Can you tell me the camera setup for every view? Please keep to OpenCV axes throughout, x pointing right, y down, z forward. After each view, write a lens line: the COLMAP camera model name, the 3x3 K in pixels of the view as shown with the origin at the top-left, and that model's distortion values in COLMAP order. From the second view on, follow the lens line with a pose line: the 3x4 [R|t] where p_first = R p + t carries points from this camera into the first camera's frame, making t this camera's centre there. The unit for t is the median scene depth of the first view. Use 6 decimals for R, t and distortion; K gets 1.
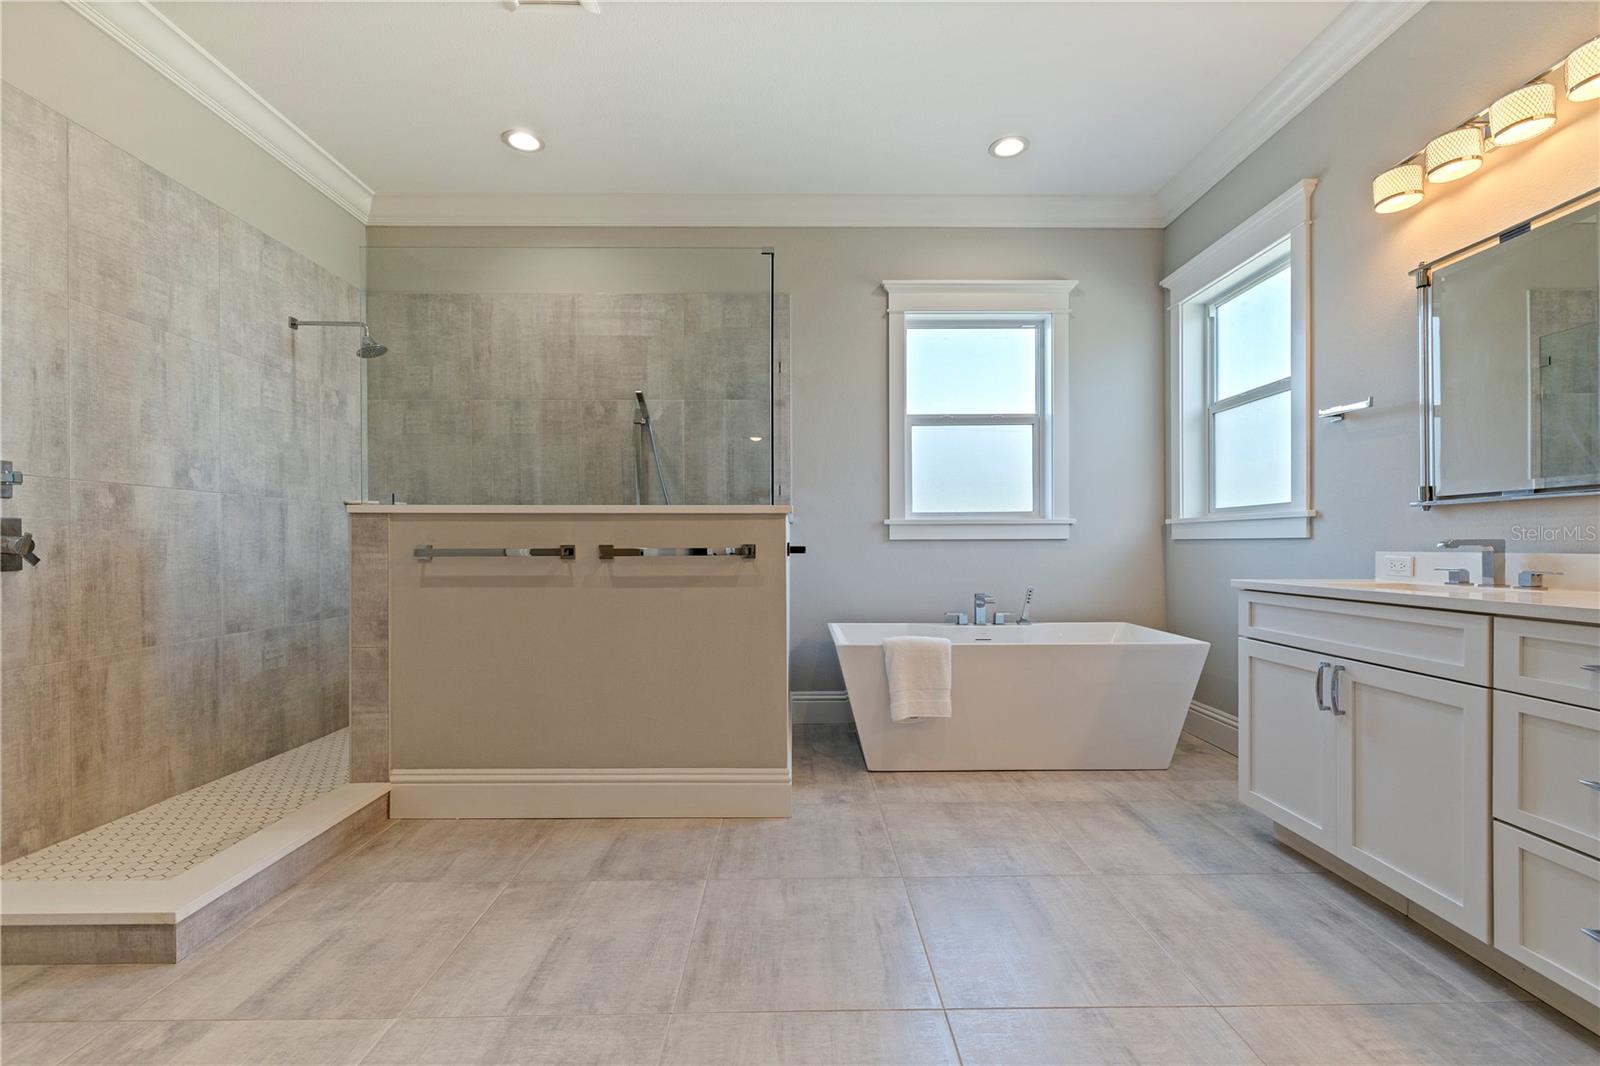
lens RADIAL K [[679.1, 0, 801.1], [0, 679.1, 541.6], [0, 0, 1]] dist [0.004750, 0.000726]
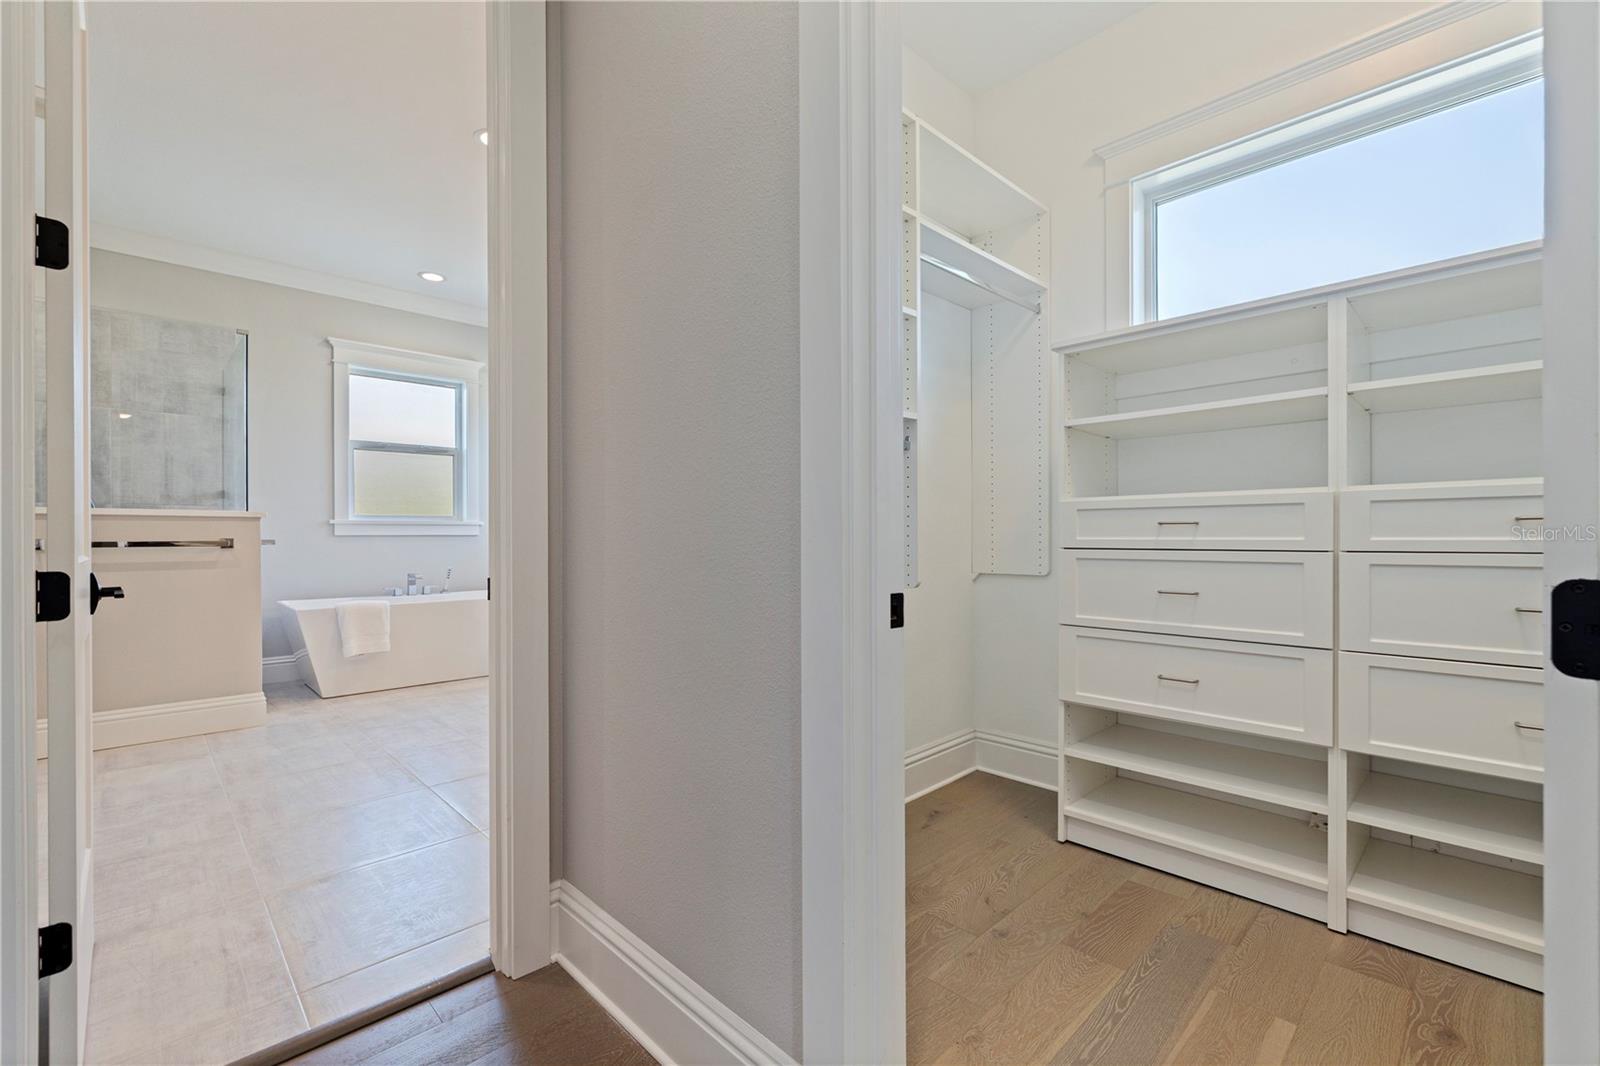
lens RADIAL K [[679.1, 0, 800.7], [0, 679.1, 539.7], [0, 0, 1]] dist [0.004750, 0.000726]
pose [[0.718281, -0.001138, 0.695752, -0.142732], [-0.002130, 0.999990, 0.003834, -0.001135], [-0.695750, -0.004236, 0.718271, -0.589443]]
